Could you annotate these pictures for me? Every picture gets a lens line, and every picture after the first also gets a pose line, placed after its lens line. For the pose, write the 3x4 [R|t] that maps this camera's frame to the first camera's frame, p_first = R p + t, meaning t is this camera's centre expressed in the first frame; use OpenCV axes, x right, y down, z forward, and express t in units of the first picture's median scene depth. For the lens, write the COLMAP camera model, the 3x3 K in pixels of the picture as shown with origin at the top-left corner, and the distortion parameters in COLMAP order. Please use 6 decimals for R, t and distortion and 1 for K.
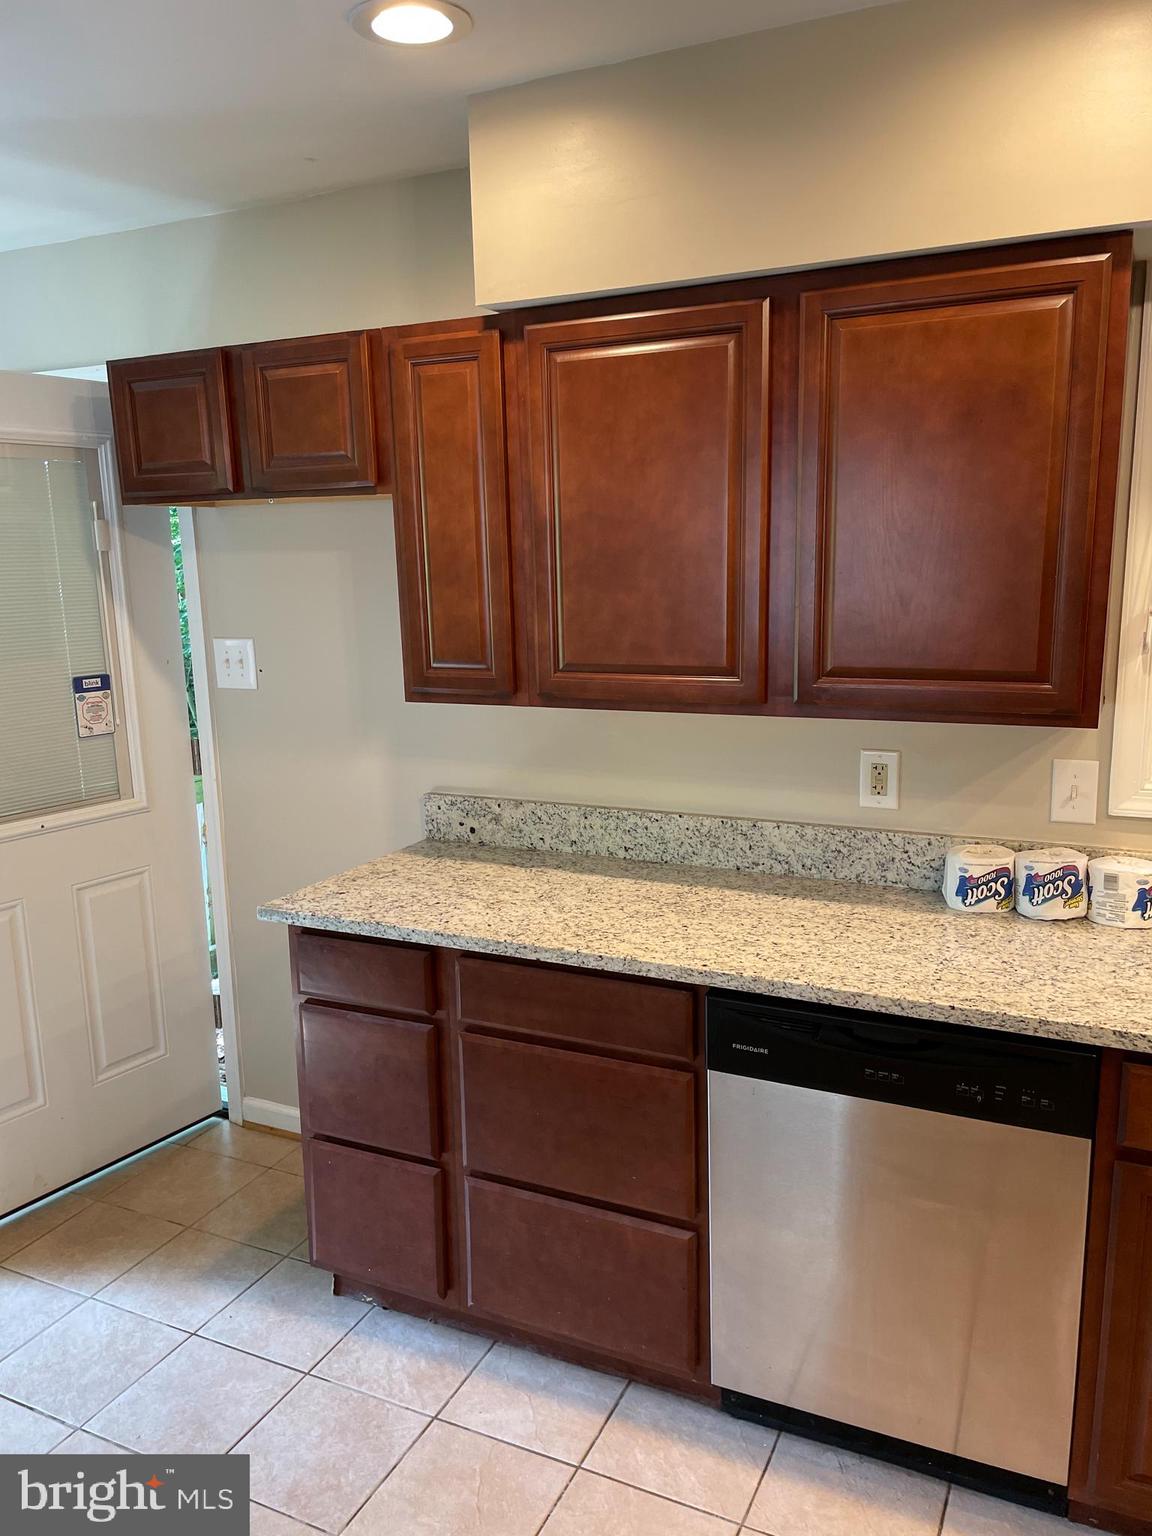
lens RADIAL K [[1168.2, 0, 572.2], [0, 1168.2, 793.8], [0, 0, 1]] dist [0.051435, -0.058743]
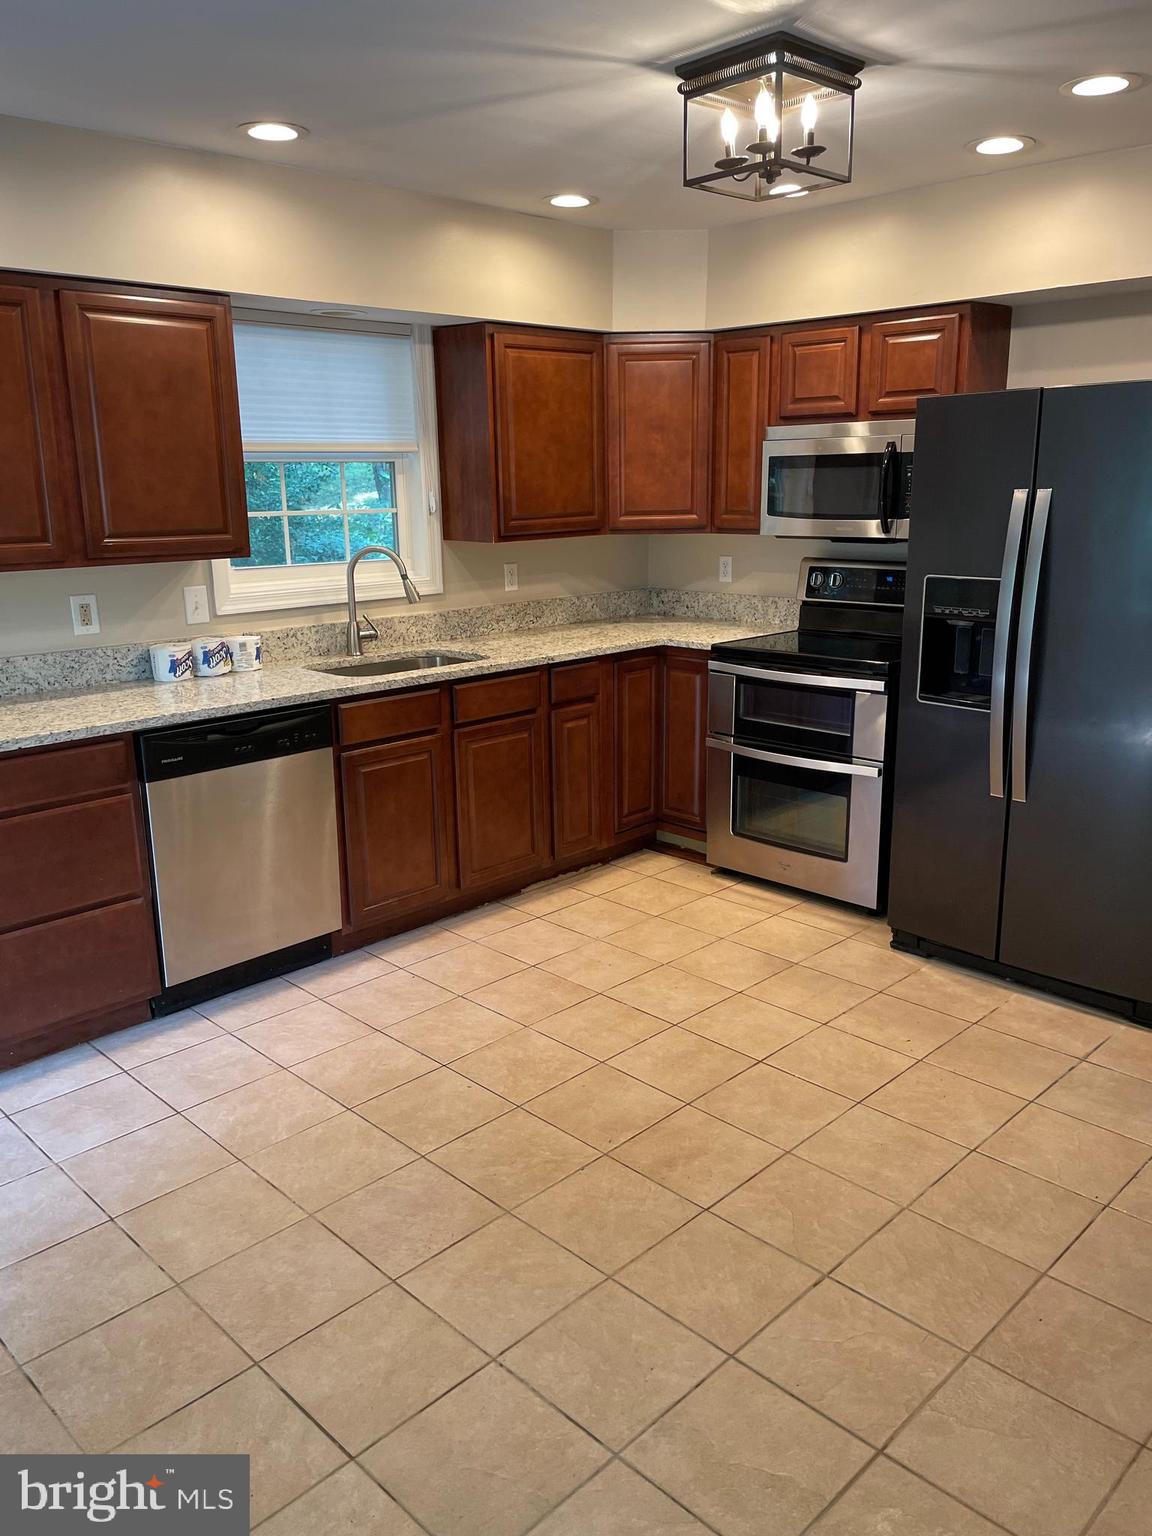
lens RADIAL K [[1168.2, 0, 578.9], [0, 1168.2, 769.2], [0, 0, 1]] dist [0.051435, -0.058743]
pose [[0.332086, -0.216282, 0.918118, -0.999743], [0.192794, 0.968372, 0.158387, 0.065010], [-0.923336, 0.124409, 0.363281, -0.115186]]
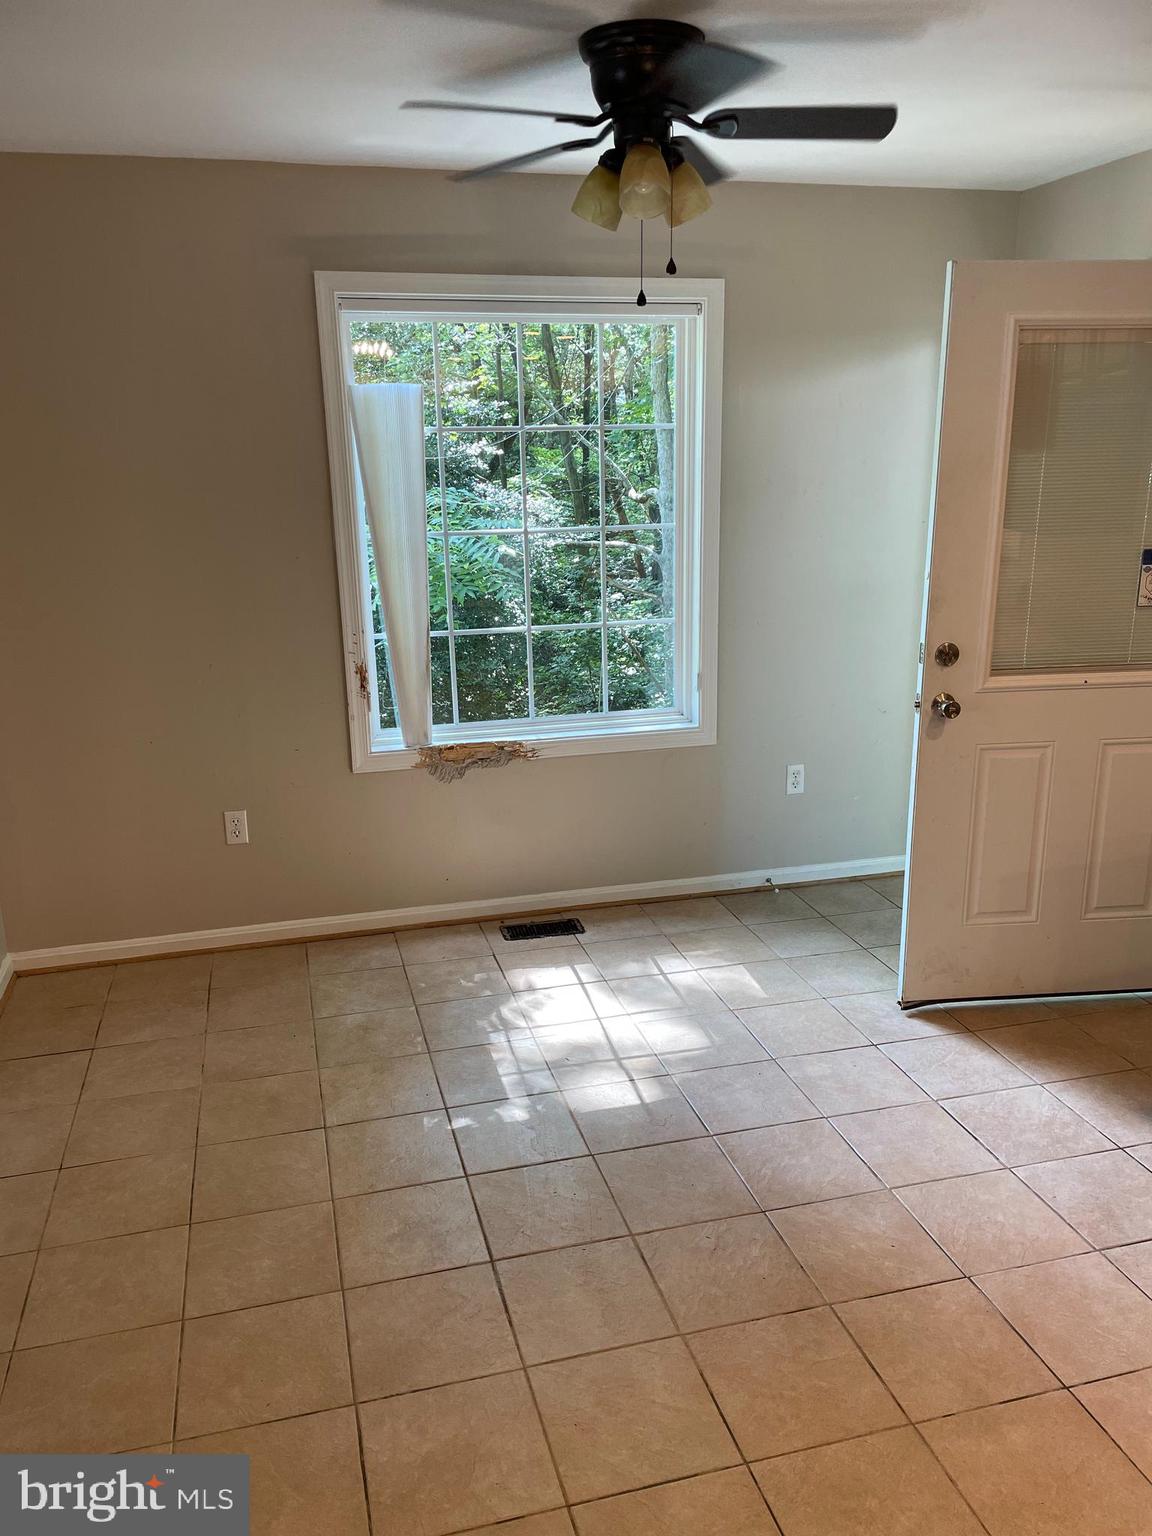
lens RADIAL K [[1168.2, 0, 573.3], [0, 1168.2, 770.8], [0, 0, 1]] dist [0.051435, -0.058743]
pose [[0.656370, 0.210957, -0.724345, 0.074868], [-0.153080, 0.977379, 0.145936, 0.028149], [0.738745, 0.015095, 0.673816, -0.143507]]
